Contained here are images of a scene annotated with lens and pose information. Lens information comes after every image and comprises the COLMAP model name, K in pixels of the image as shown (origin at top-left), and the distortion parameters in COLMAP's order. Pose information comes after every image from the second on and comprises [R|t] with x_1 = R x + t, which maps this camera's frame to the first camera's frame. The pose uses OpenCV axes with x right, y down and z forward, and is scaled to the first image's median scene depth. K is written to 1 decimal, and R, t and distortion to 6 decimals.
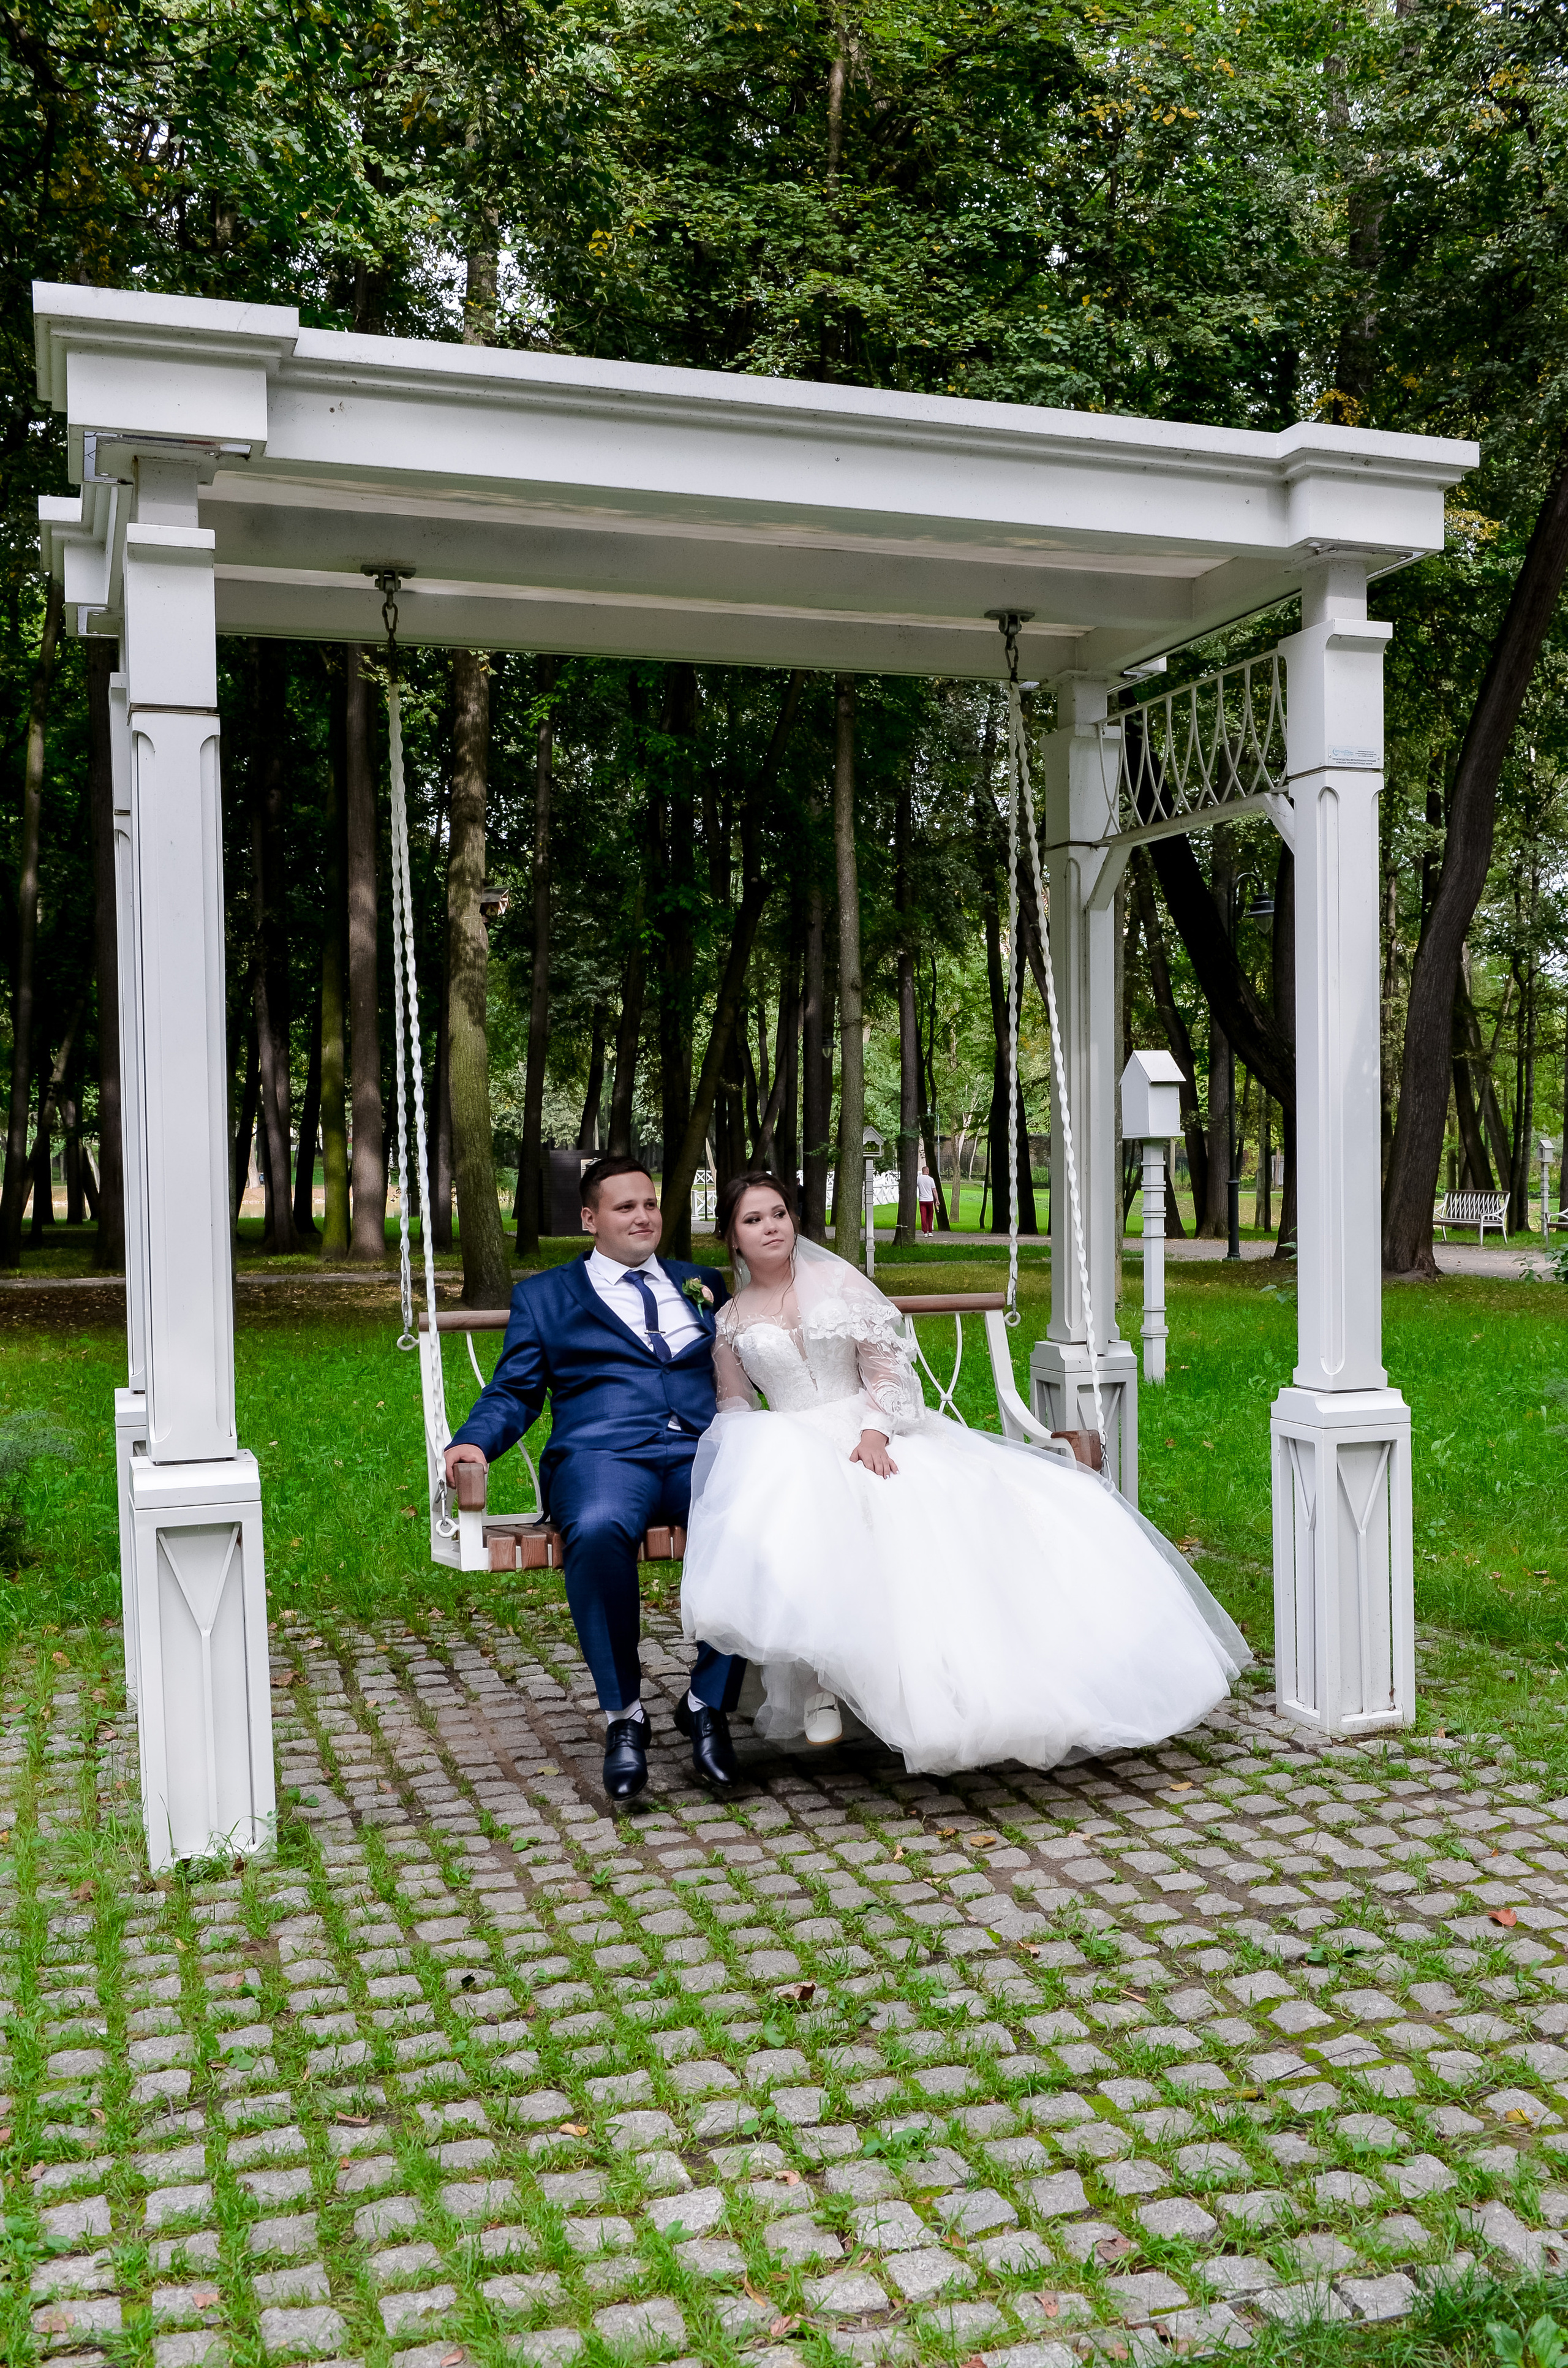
lens RADIAL K [[2105.2, 0, 795.2], [0, 2105.2, 1192.7], [0, 0, 1]] dist [0.019012, 0.001456]
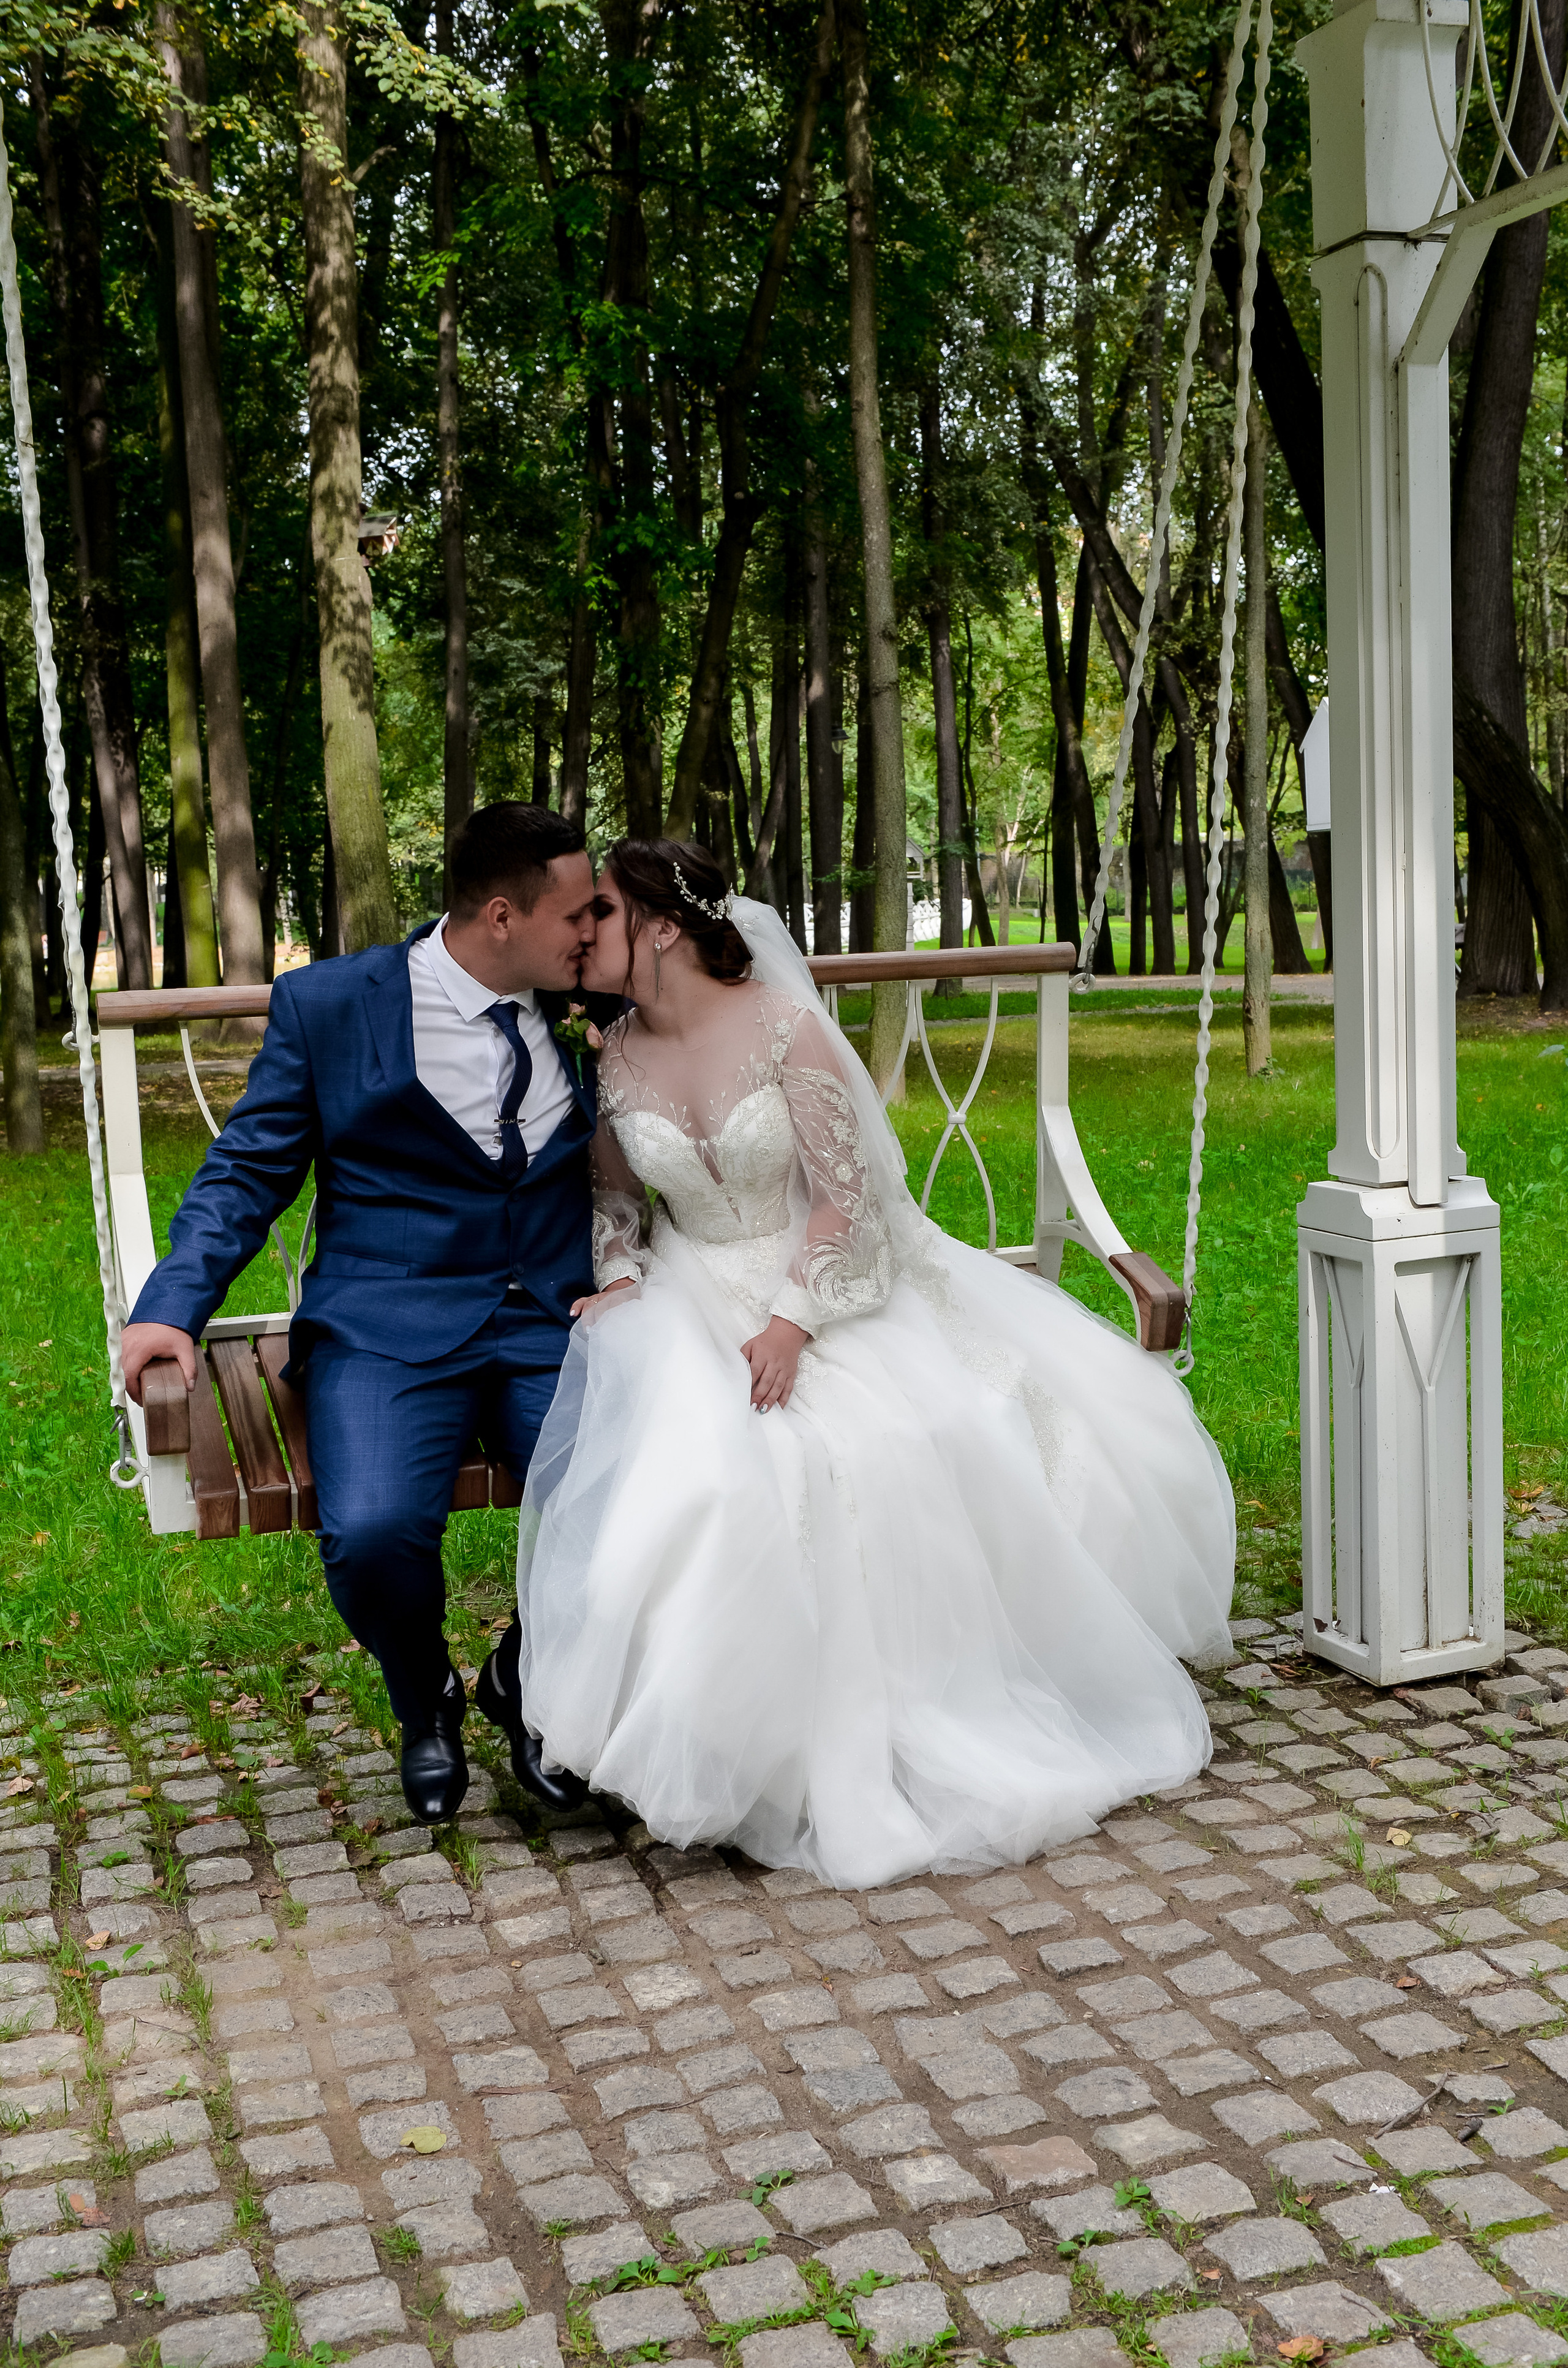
lens RADIAL K [[2459.0, 0, 758.5], [0, 2459.0, 1204.3], [0, 0, 1]] dist [0.063595, 0.000000]
pose [[0.999331, -0.032852, -0.016089, -0.005653], [0.034412, 0.993464, 0.108832, 0.000332], [0.012408, -0.109313, 0.993930, 0.104328]]
